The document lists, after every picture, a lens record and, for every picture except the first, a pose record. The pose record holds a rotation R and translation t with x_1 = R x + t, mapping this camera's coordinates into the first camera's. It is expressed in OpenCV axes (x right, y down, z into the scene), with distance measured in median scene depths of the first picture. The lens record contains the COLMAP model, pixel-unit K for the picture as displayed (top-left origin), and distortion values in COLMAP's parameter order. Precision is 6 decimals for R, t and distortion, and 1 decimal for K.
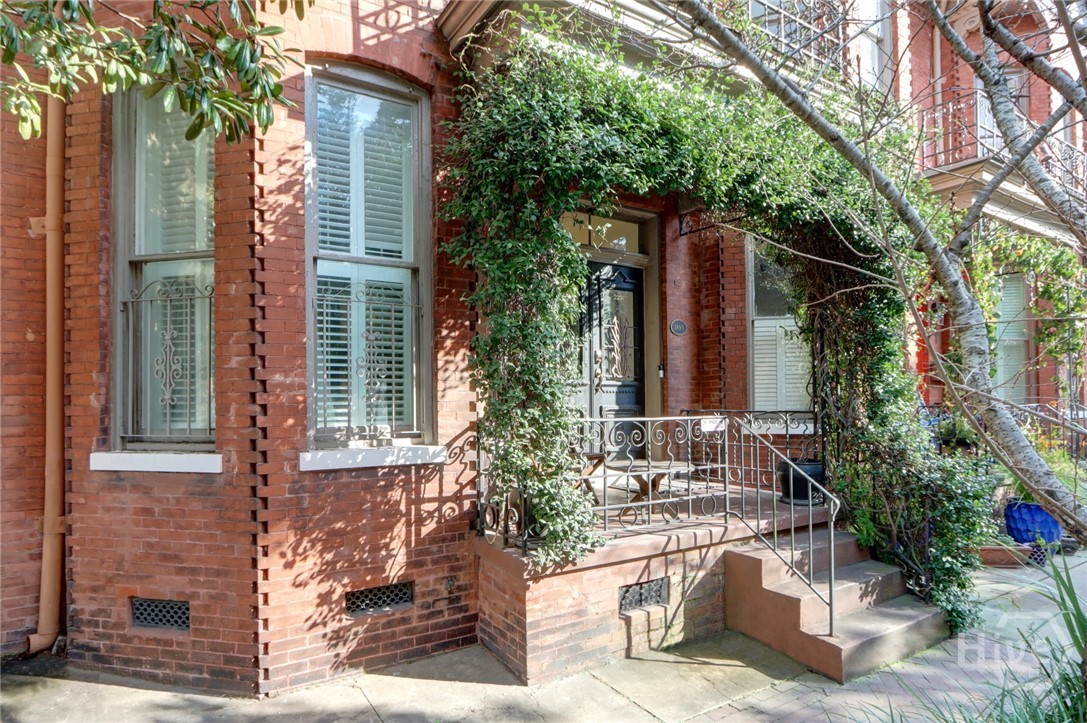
lens RADIAL K [[488.8, 0, 543.4], [0, 488.8, 410.3], [0, 0, 1]] dist [-0.002458, -0.000195]
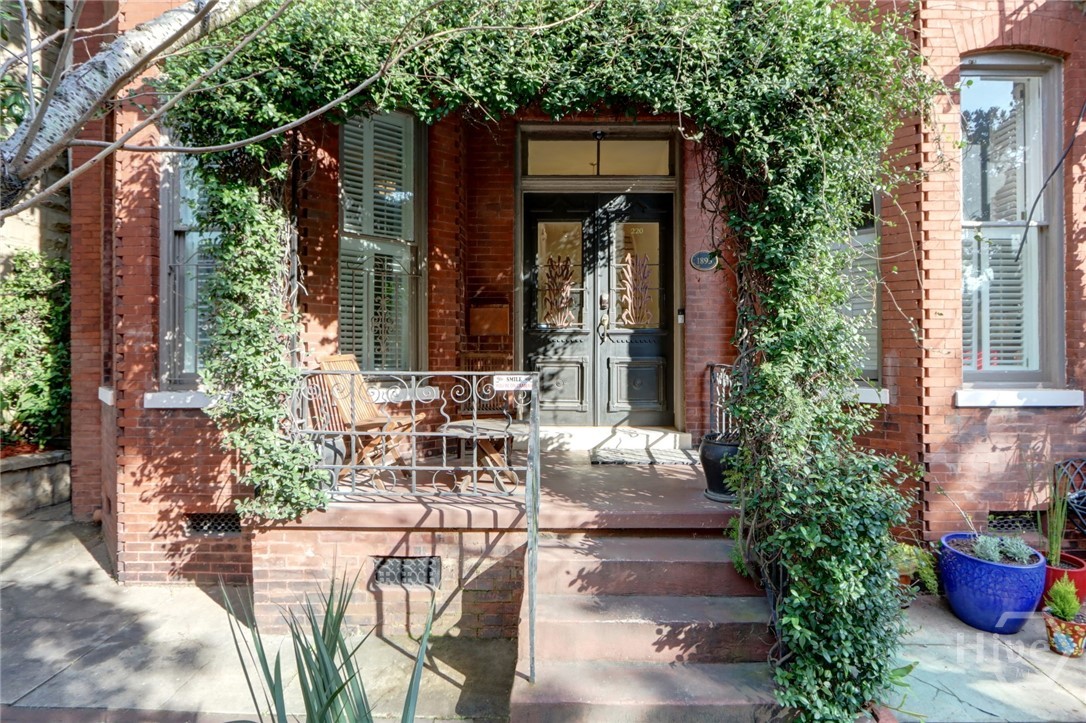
lens RADIAL K [[492.3, 0, 543.0], [0, 492.3, 361.5], [0, 0, 1]] dist [-0.001159, -0.000068]
pose [[0.884272, 0.015620, -0.466711, 0.875086], [-0.013955, 0.999878, 0.007024, -0.012524], [0.466764, 0.000302, 0.884382, 0.342785]]
